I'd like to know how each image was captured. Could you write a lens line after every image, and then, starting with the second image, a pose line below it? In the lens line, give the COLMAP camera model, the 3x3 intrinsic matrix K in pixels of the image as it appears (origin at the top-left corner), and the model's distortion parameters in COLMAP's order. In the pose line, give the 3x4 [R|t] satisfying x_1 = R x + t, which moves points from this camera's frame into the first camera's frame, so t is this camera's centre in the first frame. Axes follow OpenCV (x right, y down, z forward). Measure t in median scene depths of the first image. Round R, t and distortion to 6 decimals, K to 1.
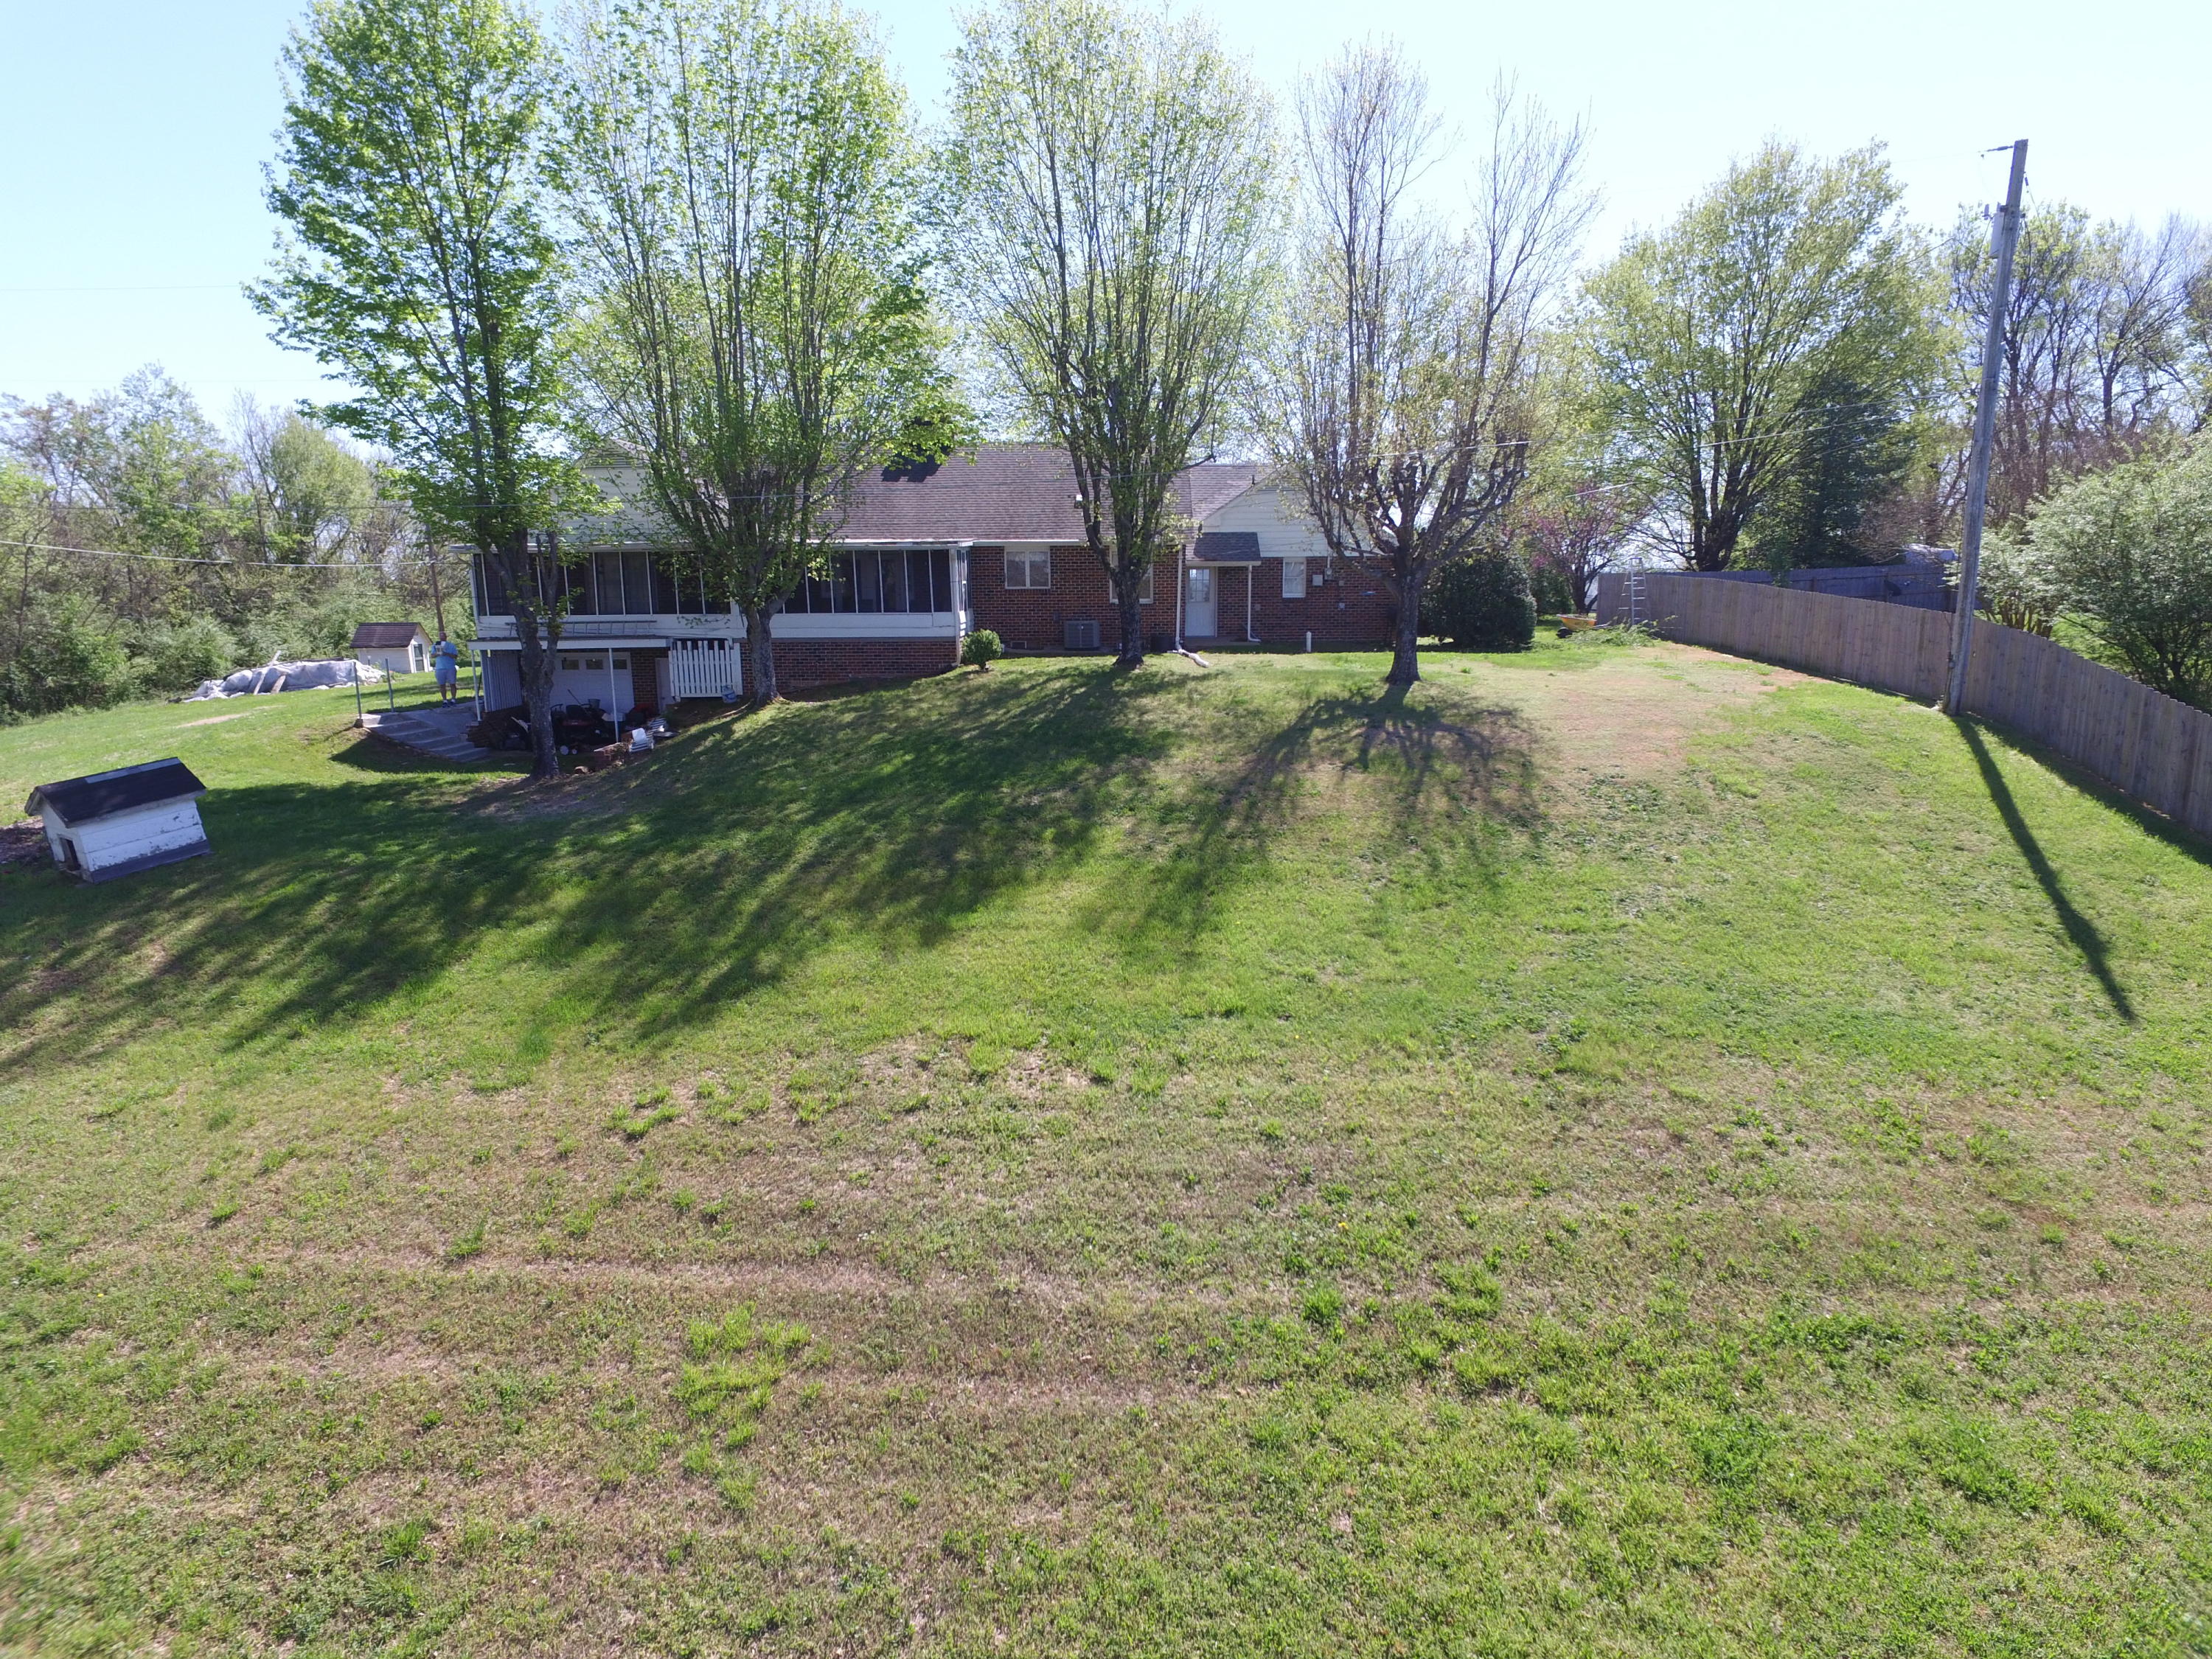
lens RADIAL K [[1285.2, 0, 1111.1], [0, 1285.2, 822.5], [0, 0, 1]] dist [-0.013061, 0.016106]
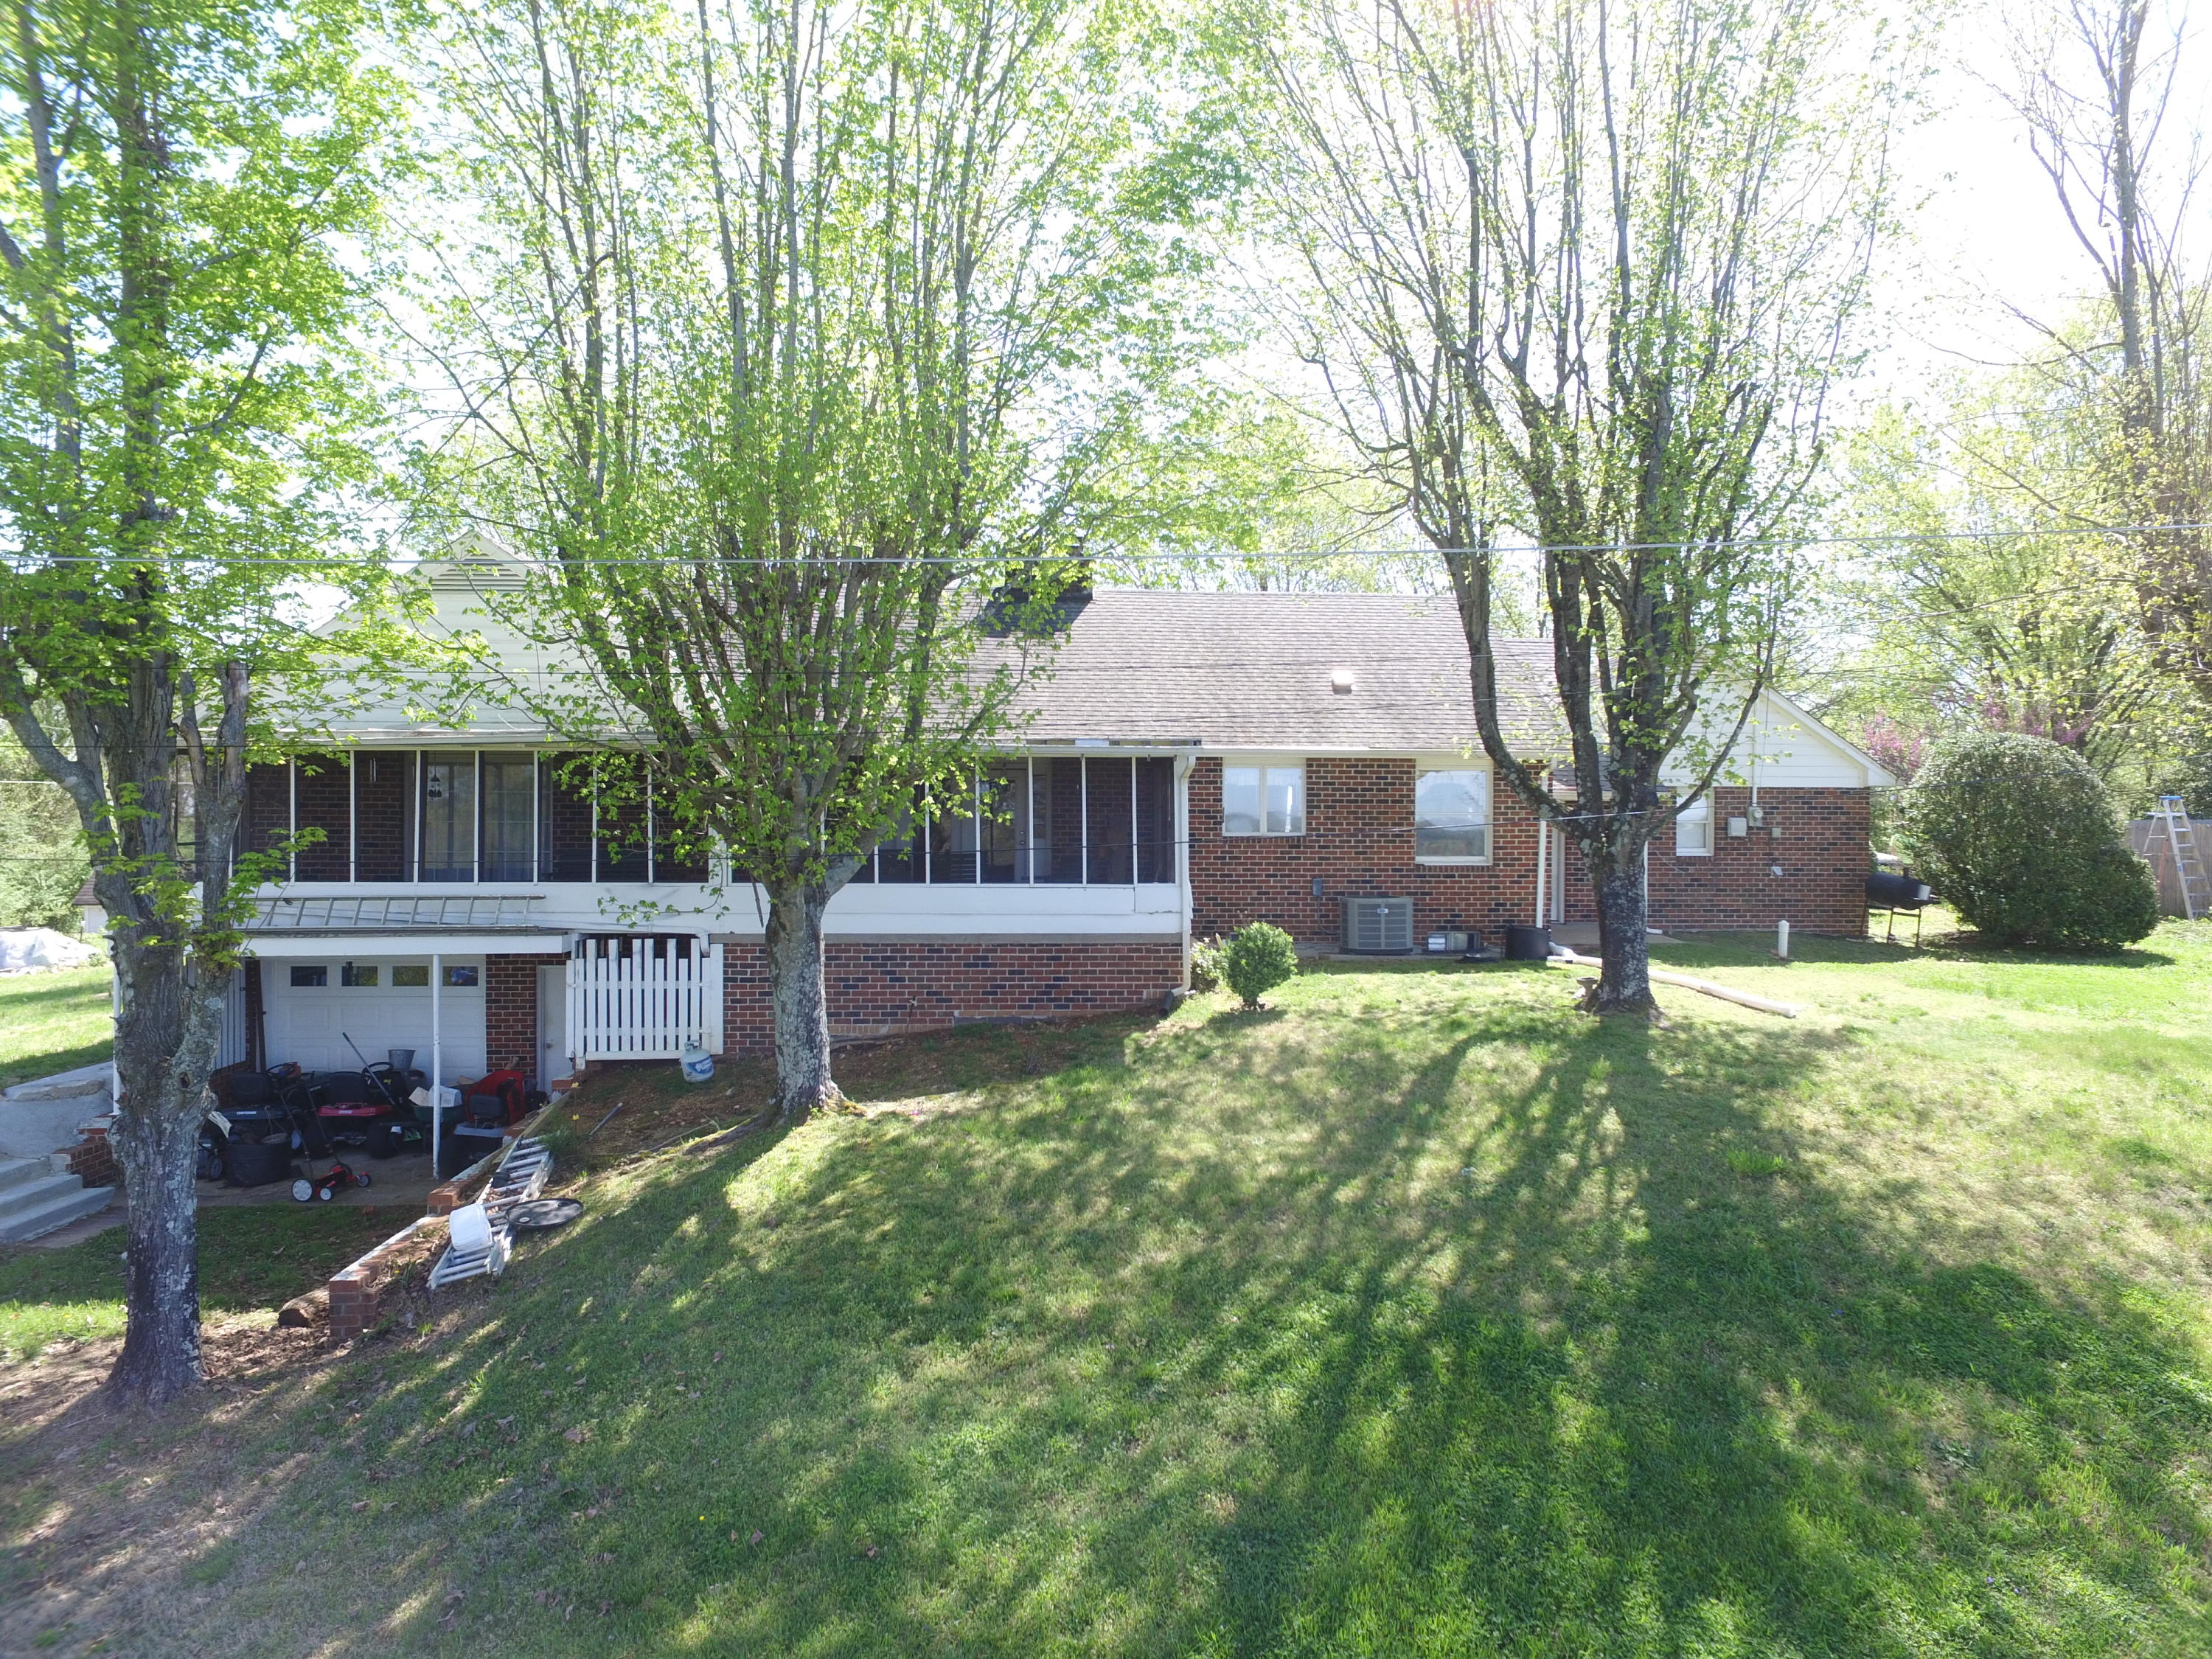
lens RADIAL K [[1285.2, 0, 1111.1], [0, 1285.2, 822.5], [0, 0, 1]] dist [-0.013061, 0.016106]
pose [[0.997330, 0.012098, 0.072012, -0.184358], [0.002503, 0.979939, -0.199284, -0.090579], [-0.072979, 0.198932, 0.977292, 0.527531]]
